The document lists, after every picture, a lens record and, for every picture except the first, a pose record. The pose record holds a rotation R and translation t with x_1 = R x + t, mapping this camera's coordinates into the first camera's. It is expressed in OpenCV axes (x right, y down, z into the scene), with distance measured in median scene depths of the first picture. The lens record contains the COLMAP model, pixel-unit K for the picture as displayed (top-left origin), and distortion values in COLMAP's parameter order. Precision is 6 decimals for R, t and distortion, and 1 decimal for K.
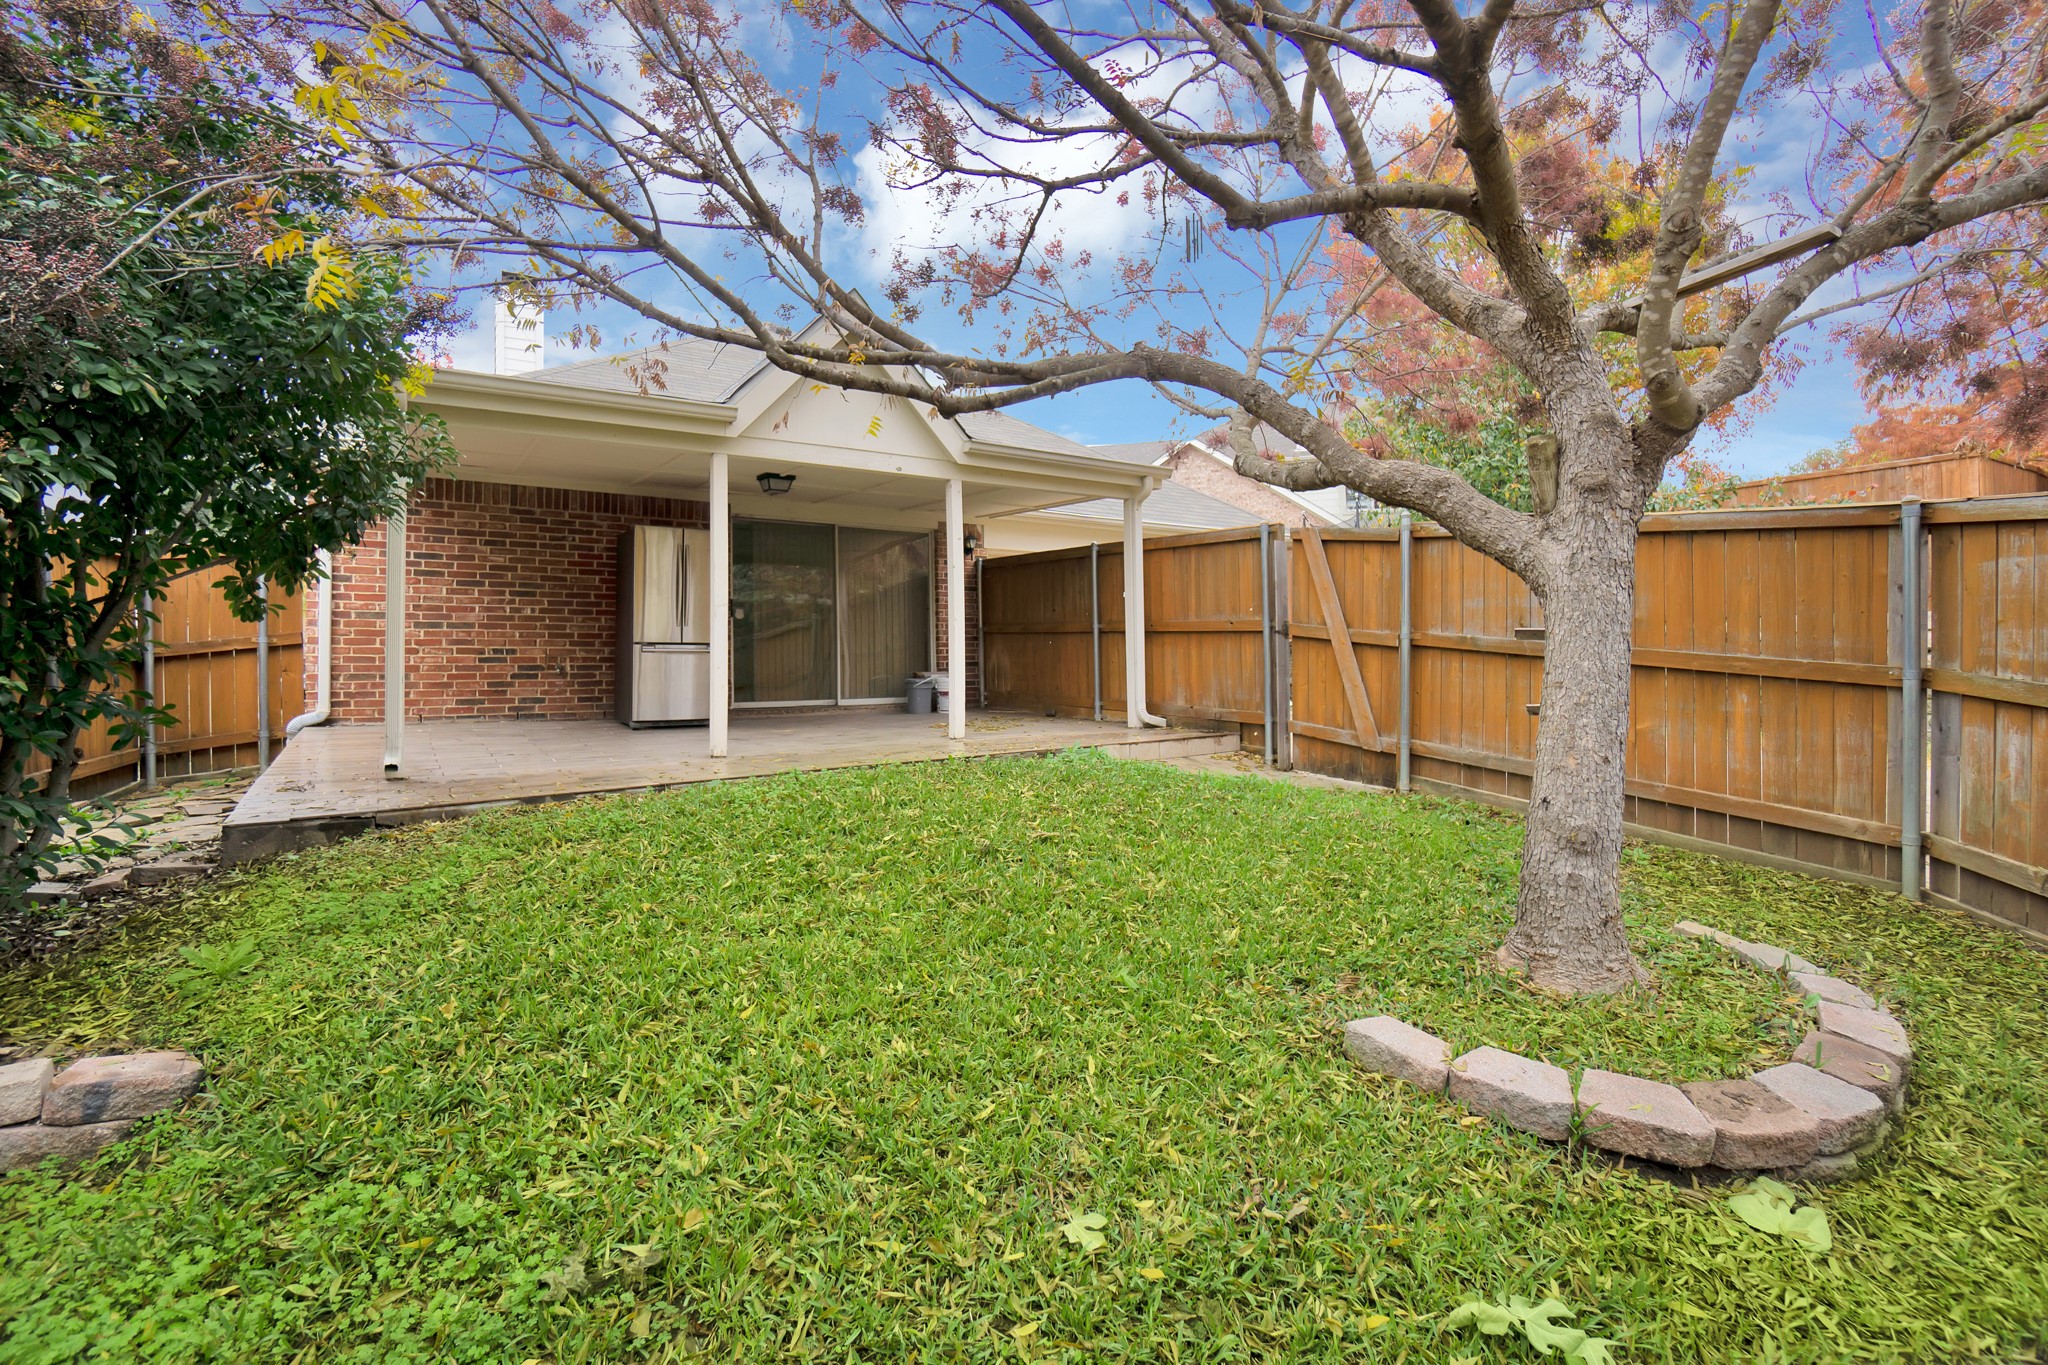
lens RADIAL K [[926.5, 0, 1001.7], [0, 926.5, 666.3], [0, 0, 1]] dist [-0.058527, 0.023105]
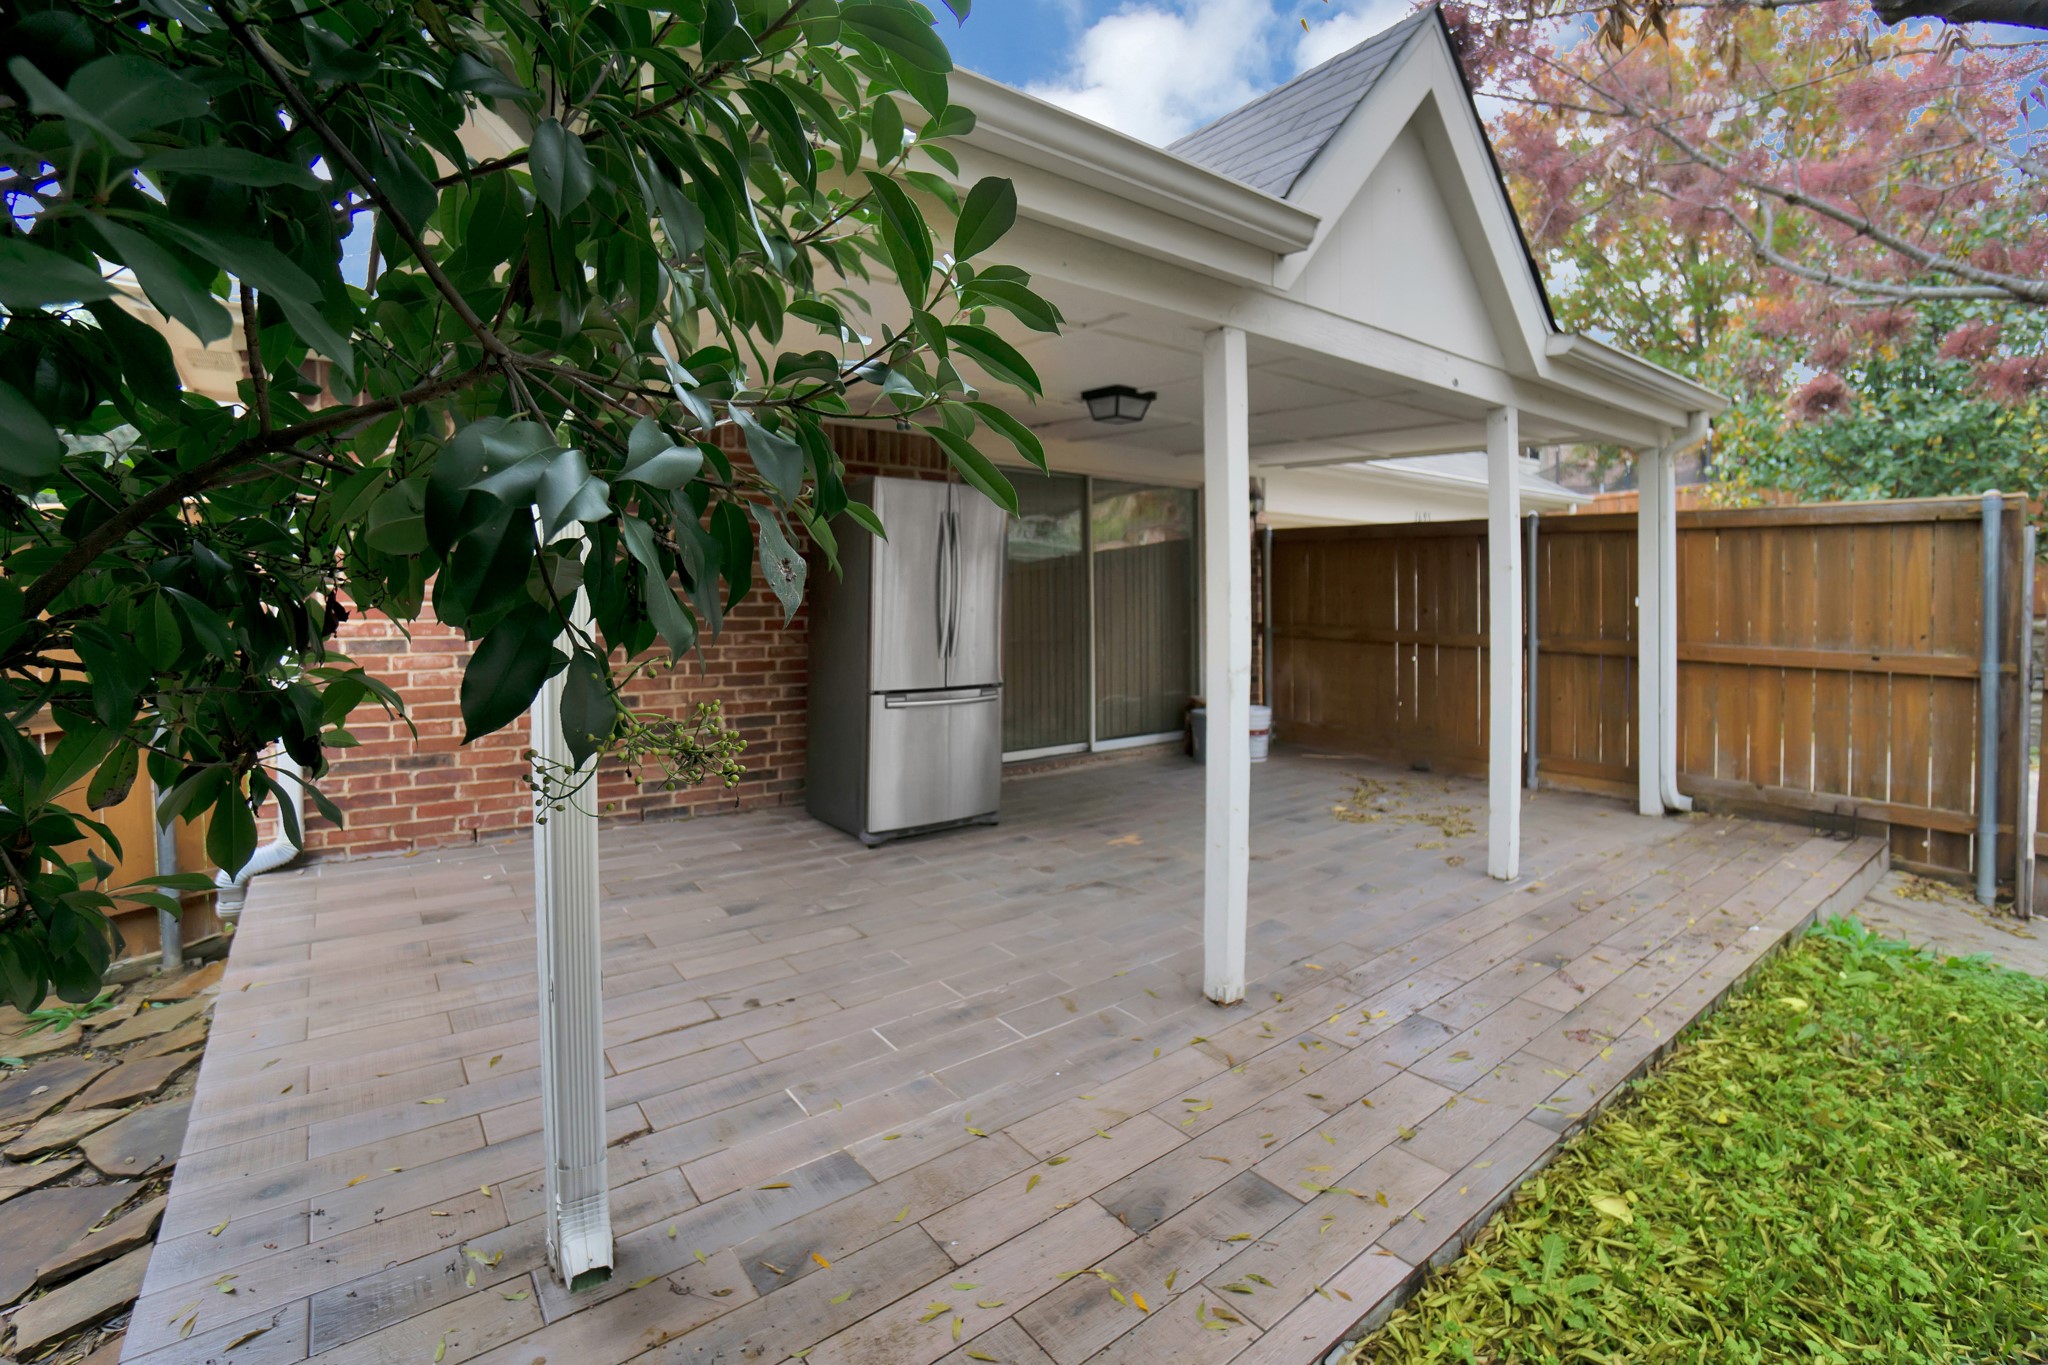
lens RADIAL K [[926.5, 0, 1001.7], [0, 926.5, 666.3], [0, 0, 1]] dist [-0.058527, 0.023105]
pose [[0.997806, -0.002572, 0.066152, -0.347845], [-0.001595, 0.998020, 0.062875, -0.073725], [-0.066182, -0.062843, 0.995827, 0.427833]]
